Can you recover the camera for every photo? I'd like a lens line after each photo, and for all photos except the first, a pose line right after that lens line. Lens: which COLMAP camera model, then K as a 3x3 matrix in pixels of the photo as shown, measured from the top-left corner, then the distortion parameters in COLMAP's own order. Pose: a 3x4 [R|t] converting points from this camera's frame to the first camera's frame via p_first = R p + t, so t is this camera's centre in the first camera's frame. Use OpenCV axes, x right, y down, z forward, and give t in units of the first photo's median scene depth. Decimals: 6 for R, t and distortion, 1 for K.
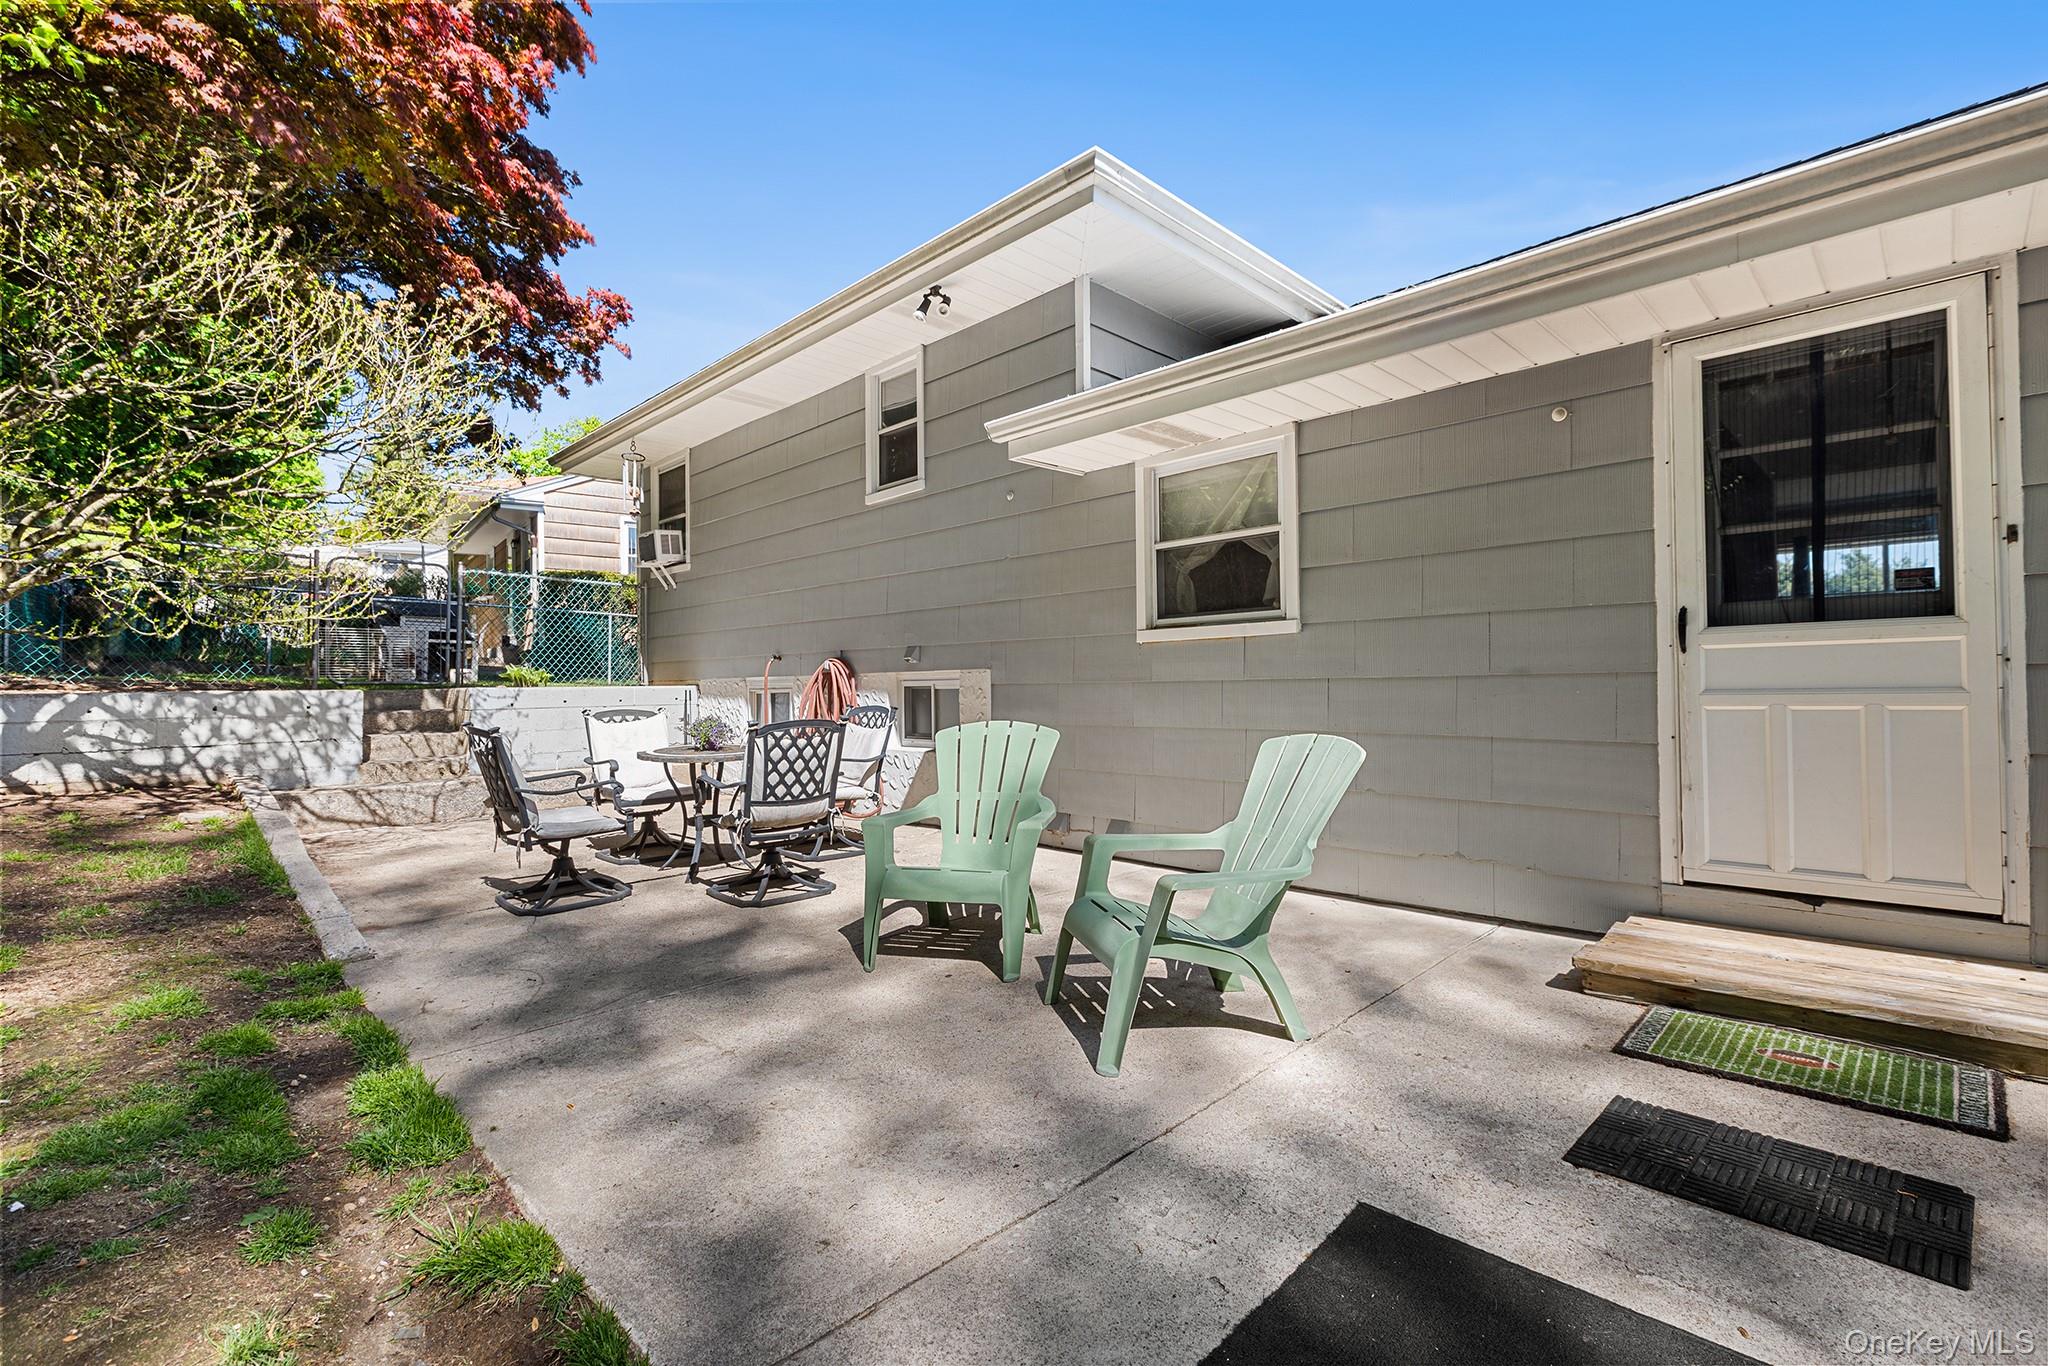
lens RADIAL K [[904.8, 0, 1024.0], [0, 904.8, 683.0], [0, 0, 1]] dist [-0.001931, -0.000062]
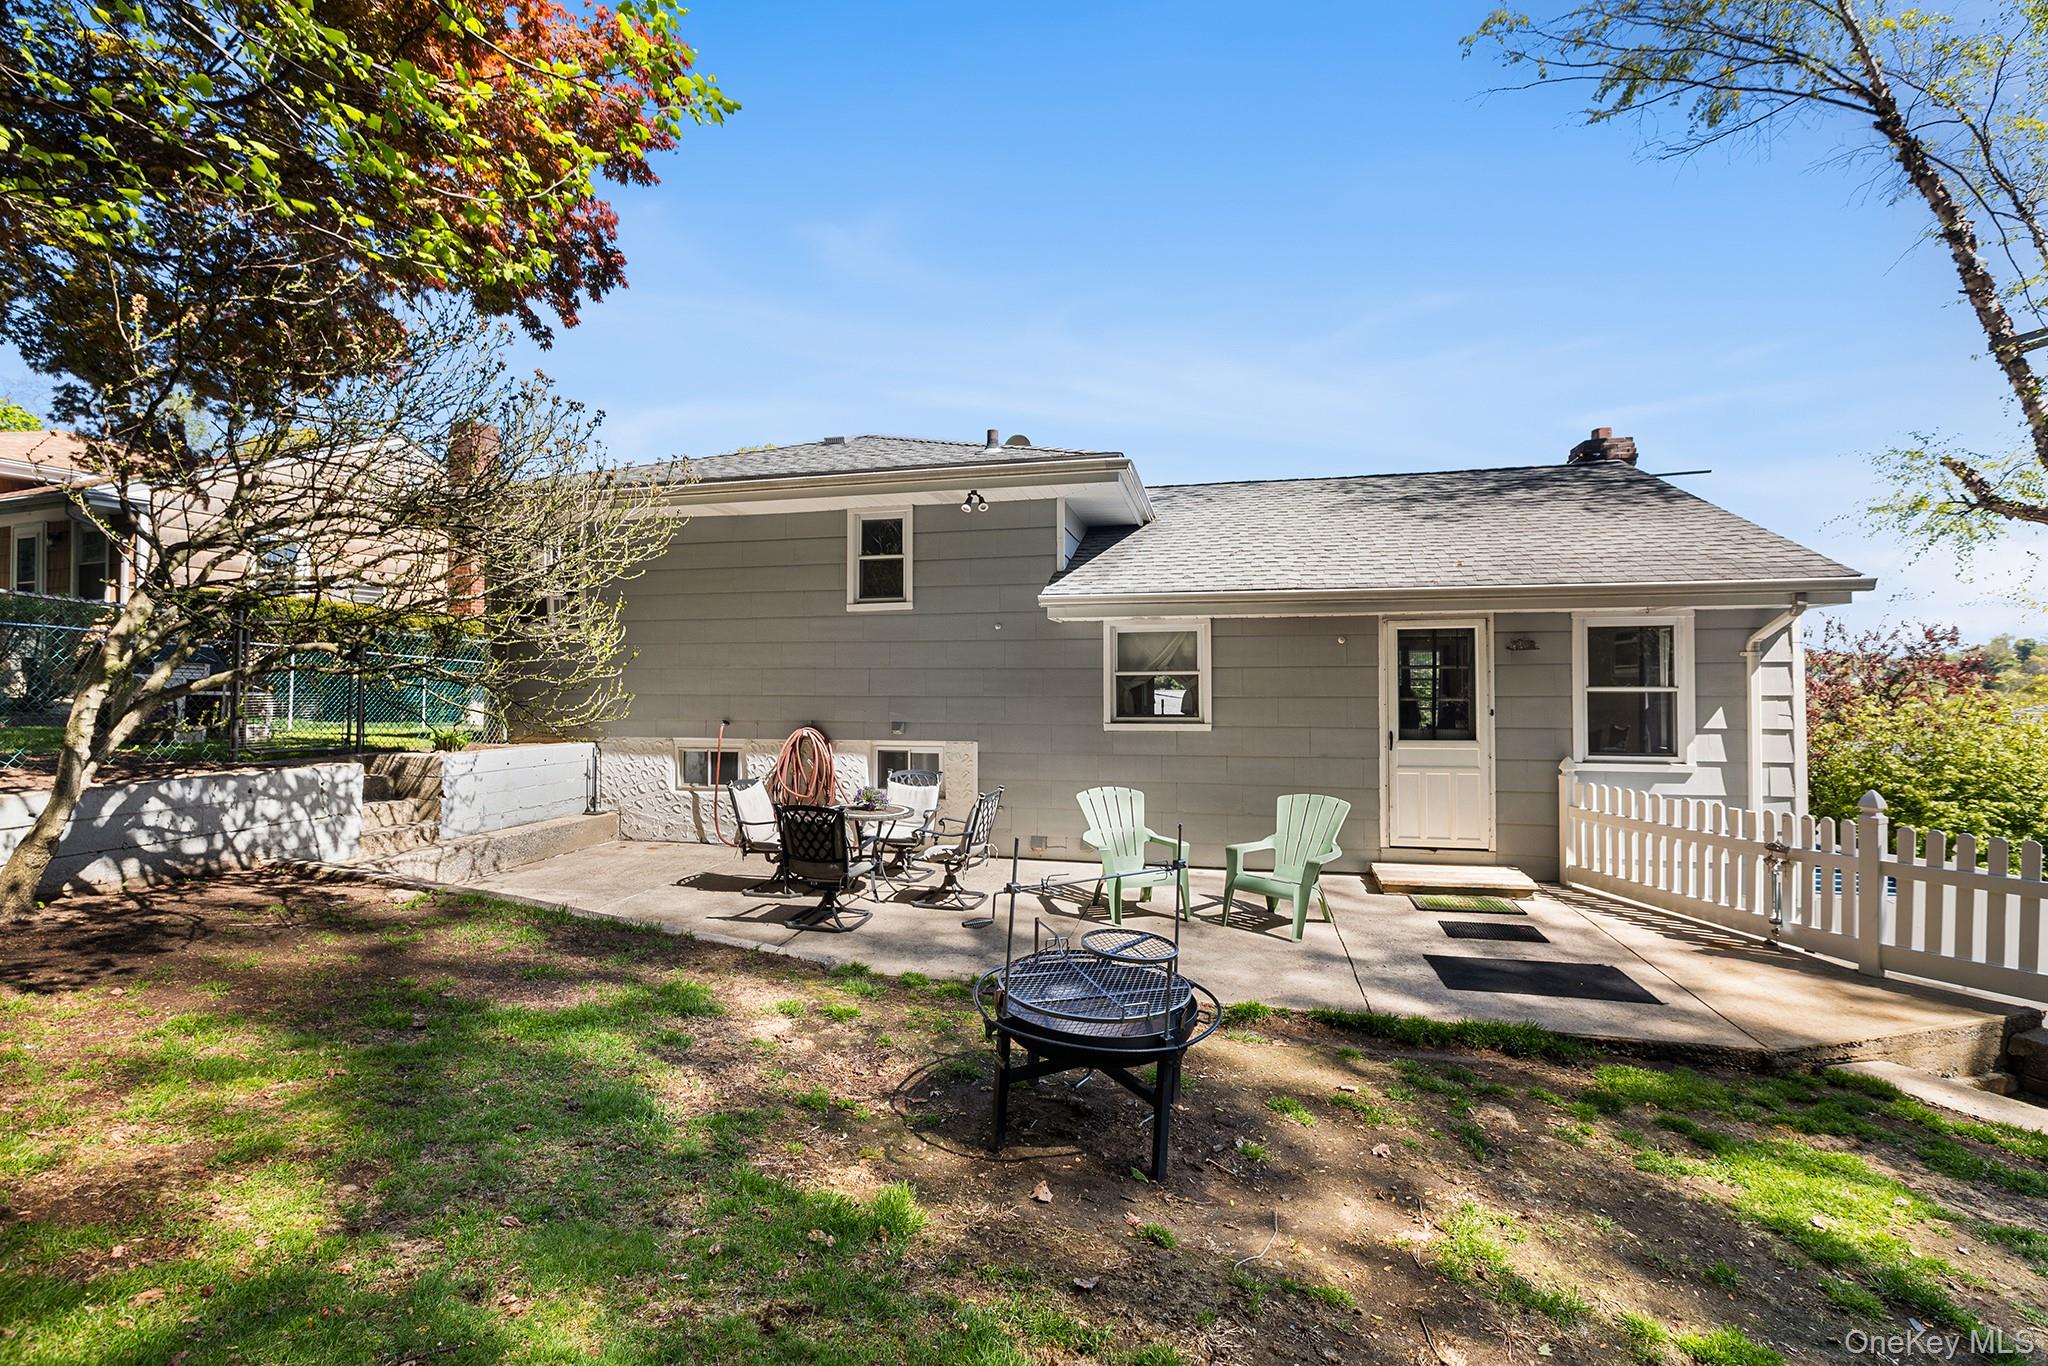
lens RADIAL K [[904.8, 0, 1024.0], [0, 904.8, 683.0], [0, 0, 1]] dist [-0.001931, -0.000062]
pose [[0.848664, 0.018919, 0.528594, -0.725068], [-0.014255, 0.999815, -0.012898, -0.089484], [-0.528740, 0.003411, 0.848777, -0.274516]]
